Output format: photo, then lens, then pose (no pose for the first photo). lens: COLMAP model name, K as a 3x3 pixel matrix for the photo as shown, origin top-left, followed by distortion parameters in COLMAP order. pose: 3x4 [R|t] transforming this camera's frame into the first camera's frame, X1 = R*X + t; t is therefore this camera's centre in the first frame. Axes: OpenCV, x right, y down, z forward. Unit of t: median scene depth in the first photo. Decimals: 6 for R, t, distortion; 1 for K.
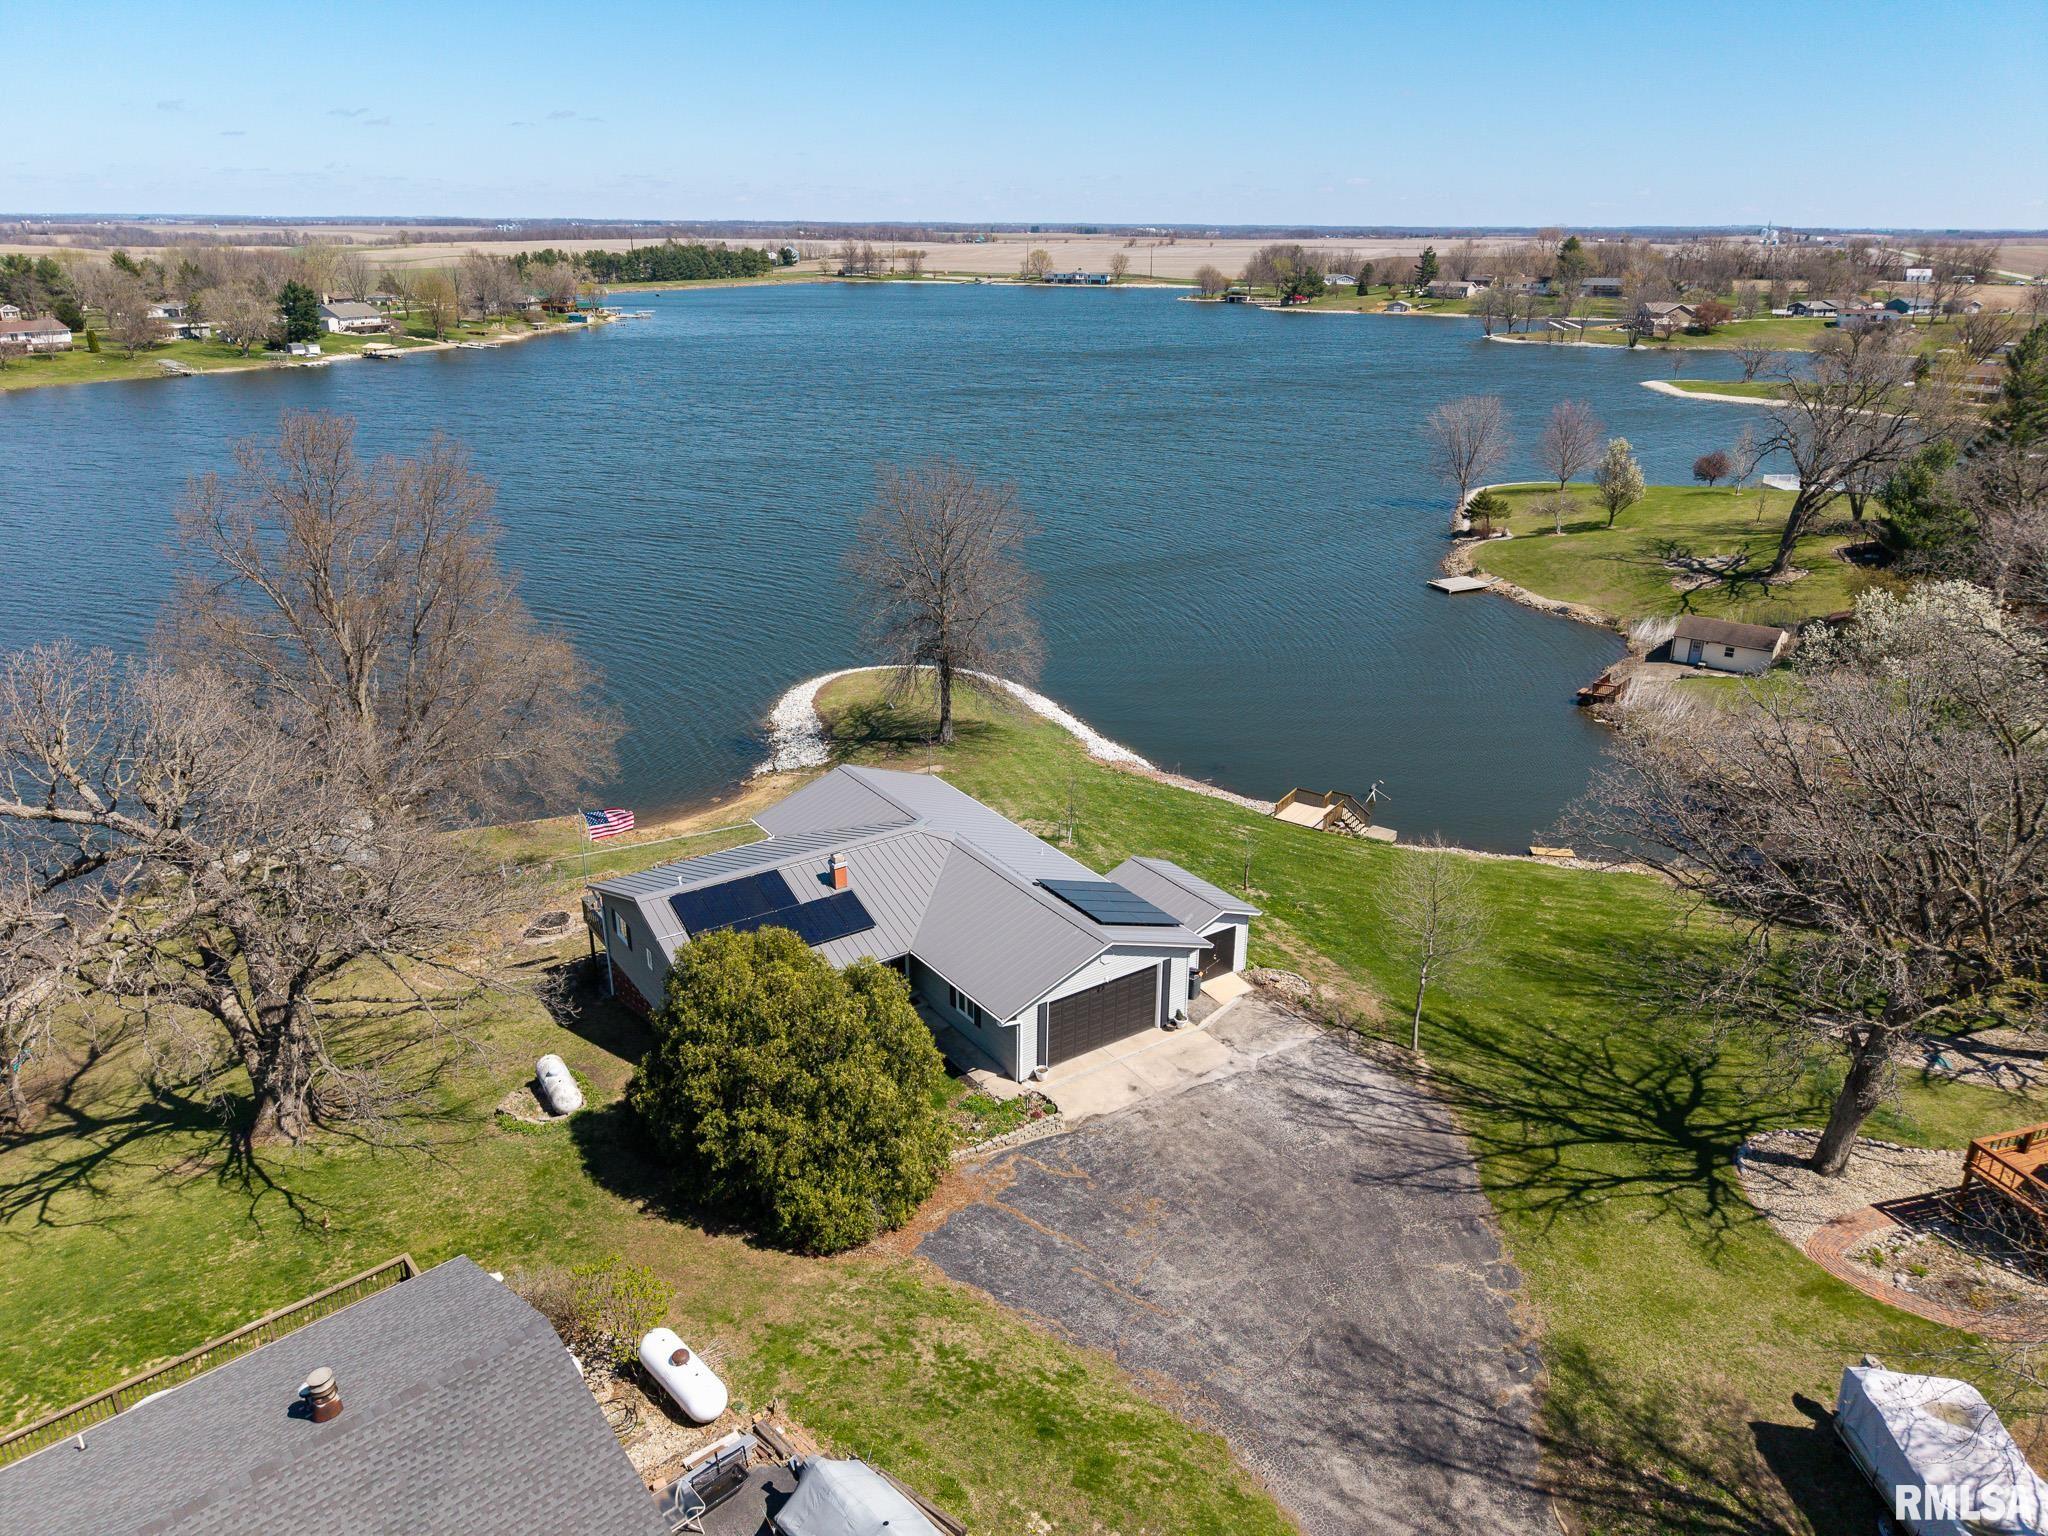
lens RADIAL K [[1375.1, 0, 1024.0], [0, 1375.1, 768.0], [0, 0, 1]] dist [0.033259, -0.033478]
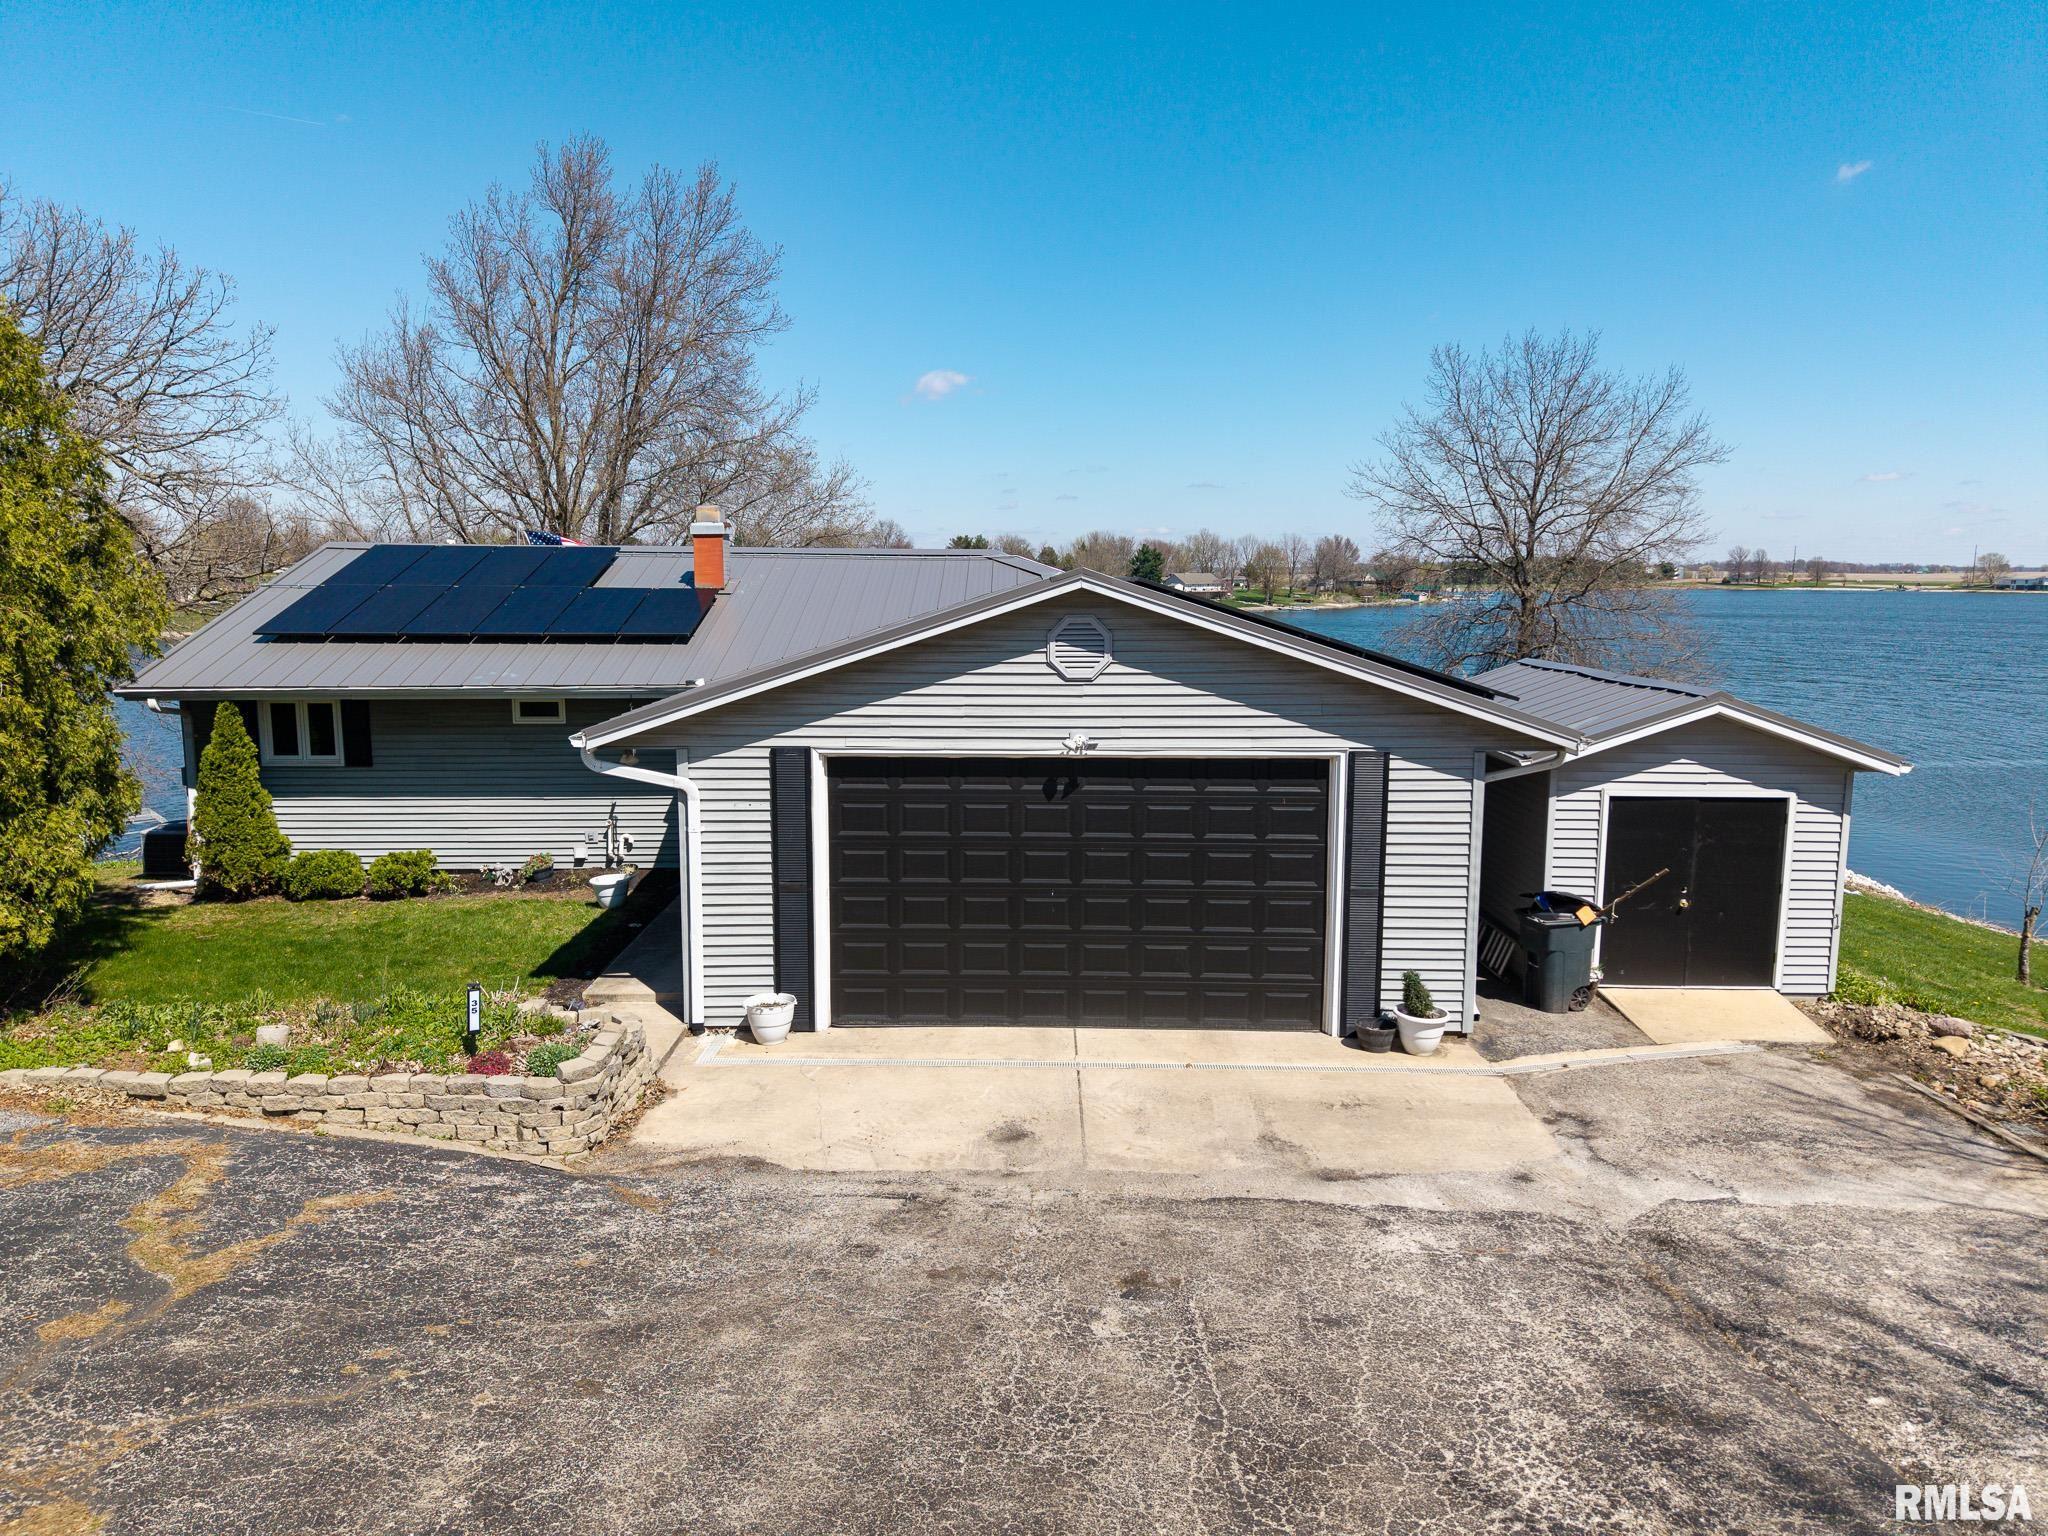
lens RADIAL K [[1375.1, 0, 1024.0], [0, 1375.1, 768.0], [0, 0, 1]] dist [0.033259, -0.033478]
pose [[0.822008, 0.079675, -0.563875, 0.182090], [-0.209139, 0.963211, -0.168778, 0.184222], [0.529683, 0.256665, 0.808430, 0.693182]]
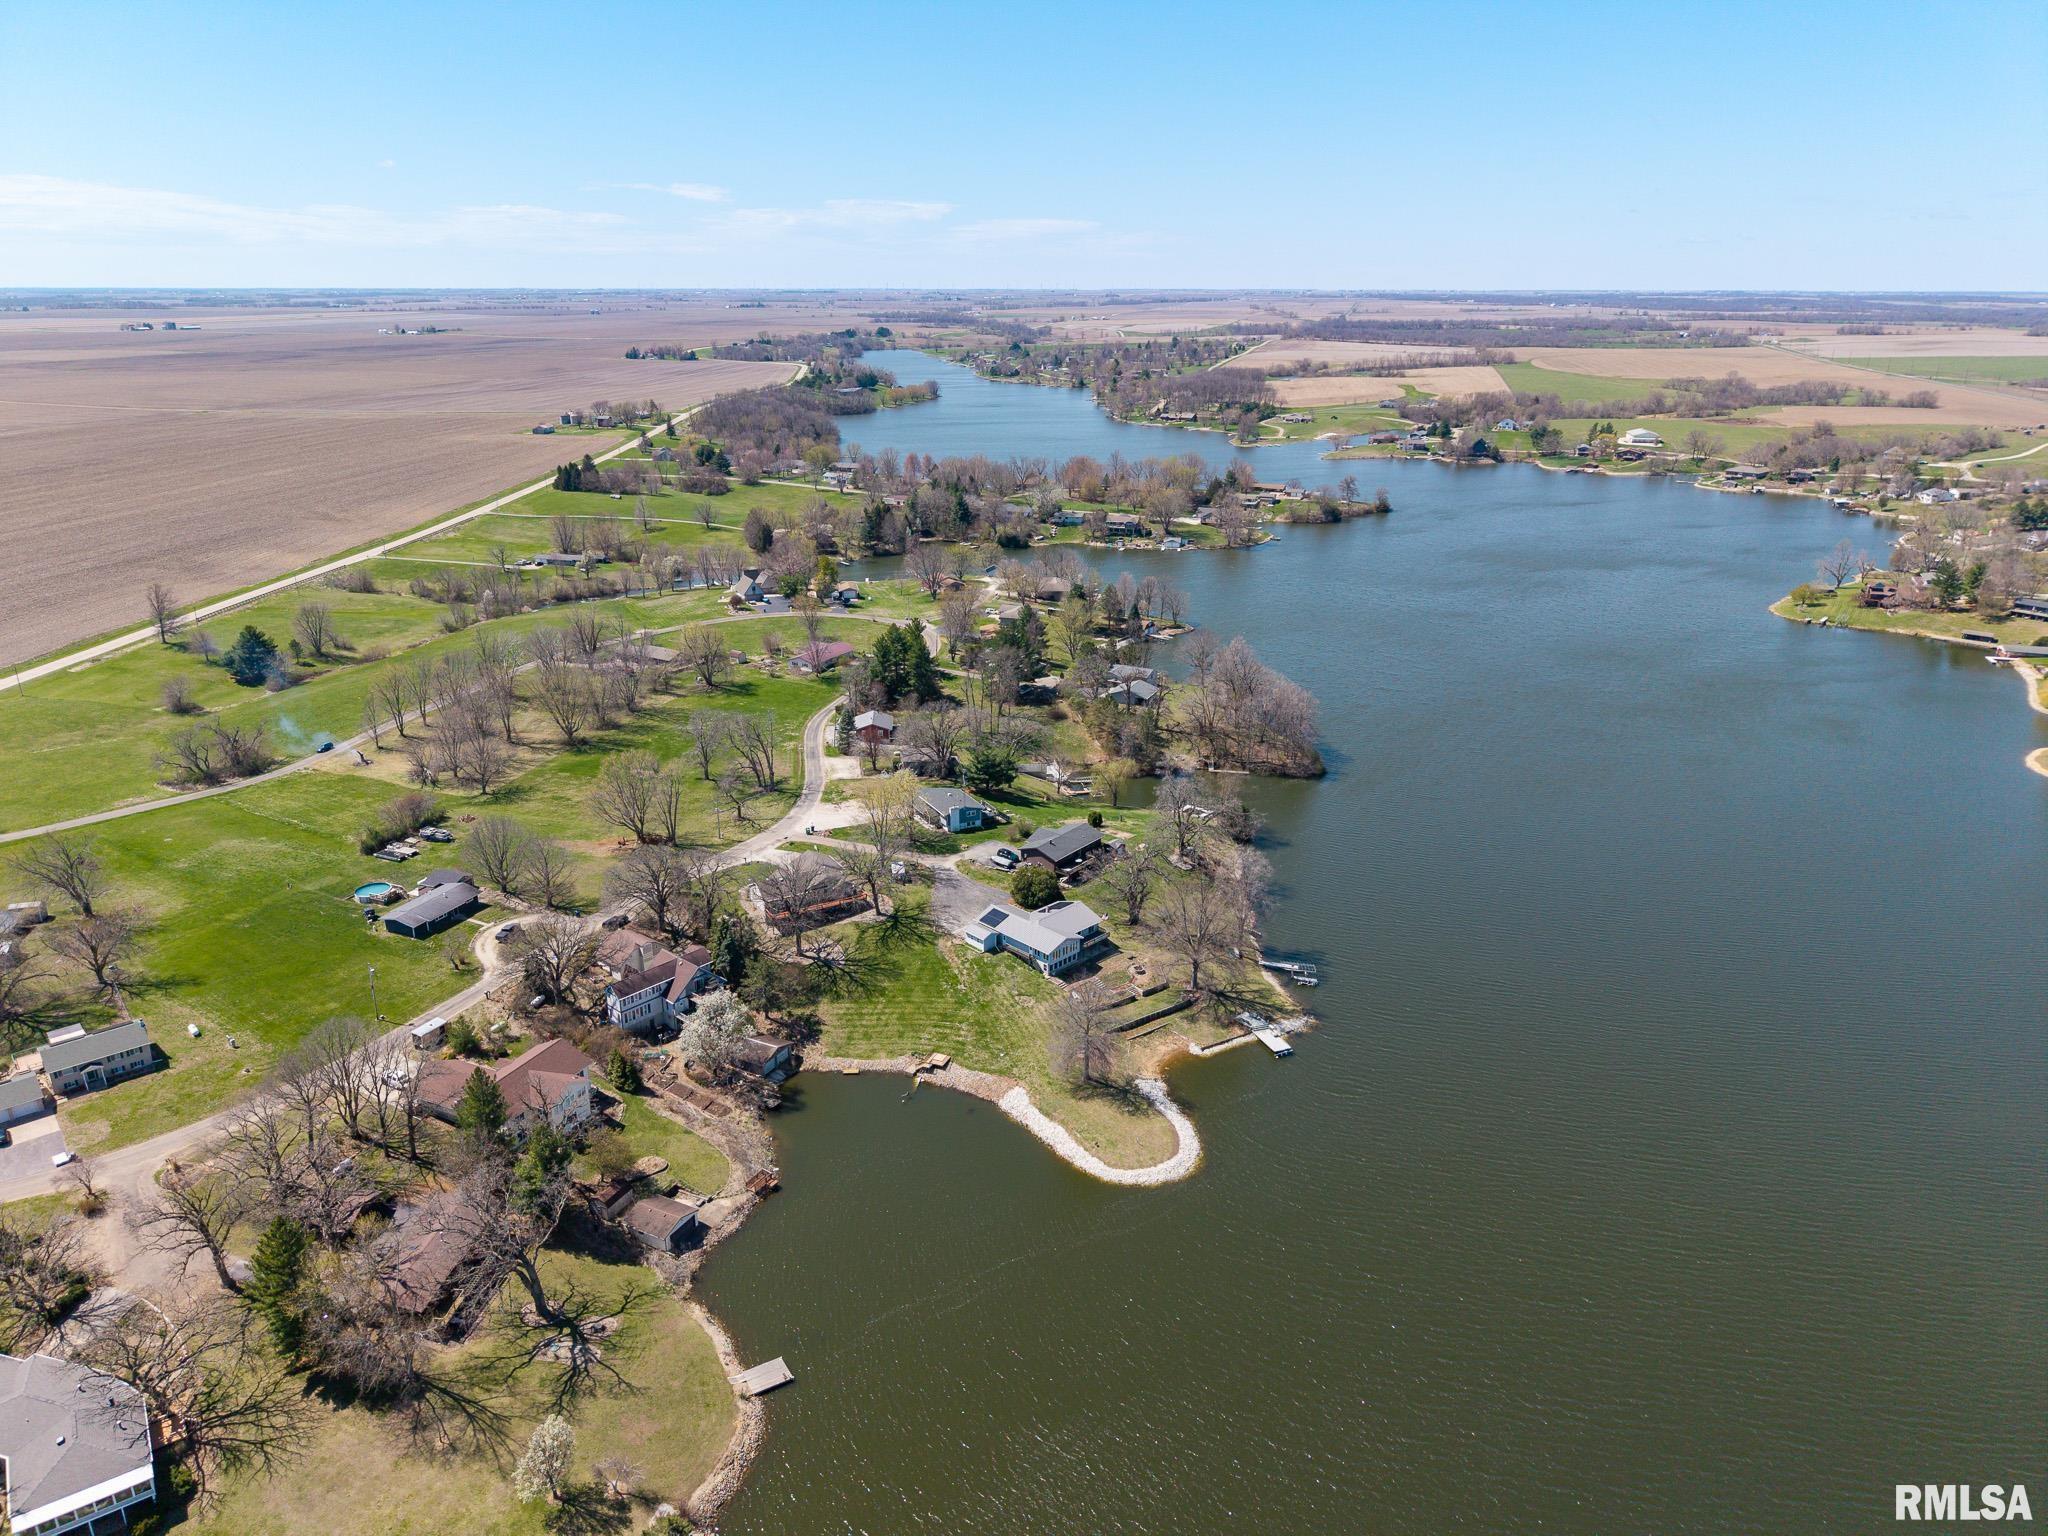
lens RADIAL K [[1375.1, 0, 1024.0], [0, 1375.1, 768.0], [0, 0, 1]] dist [0.033259, -0.033478]
pose [[-0.985436, 0.047960, -0.163143, 0.711455], [-0.072775, 0.748152, 0.659524, -3.448284], [0.153687, 0.661792, -0.733766, 4.134355]]
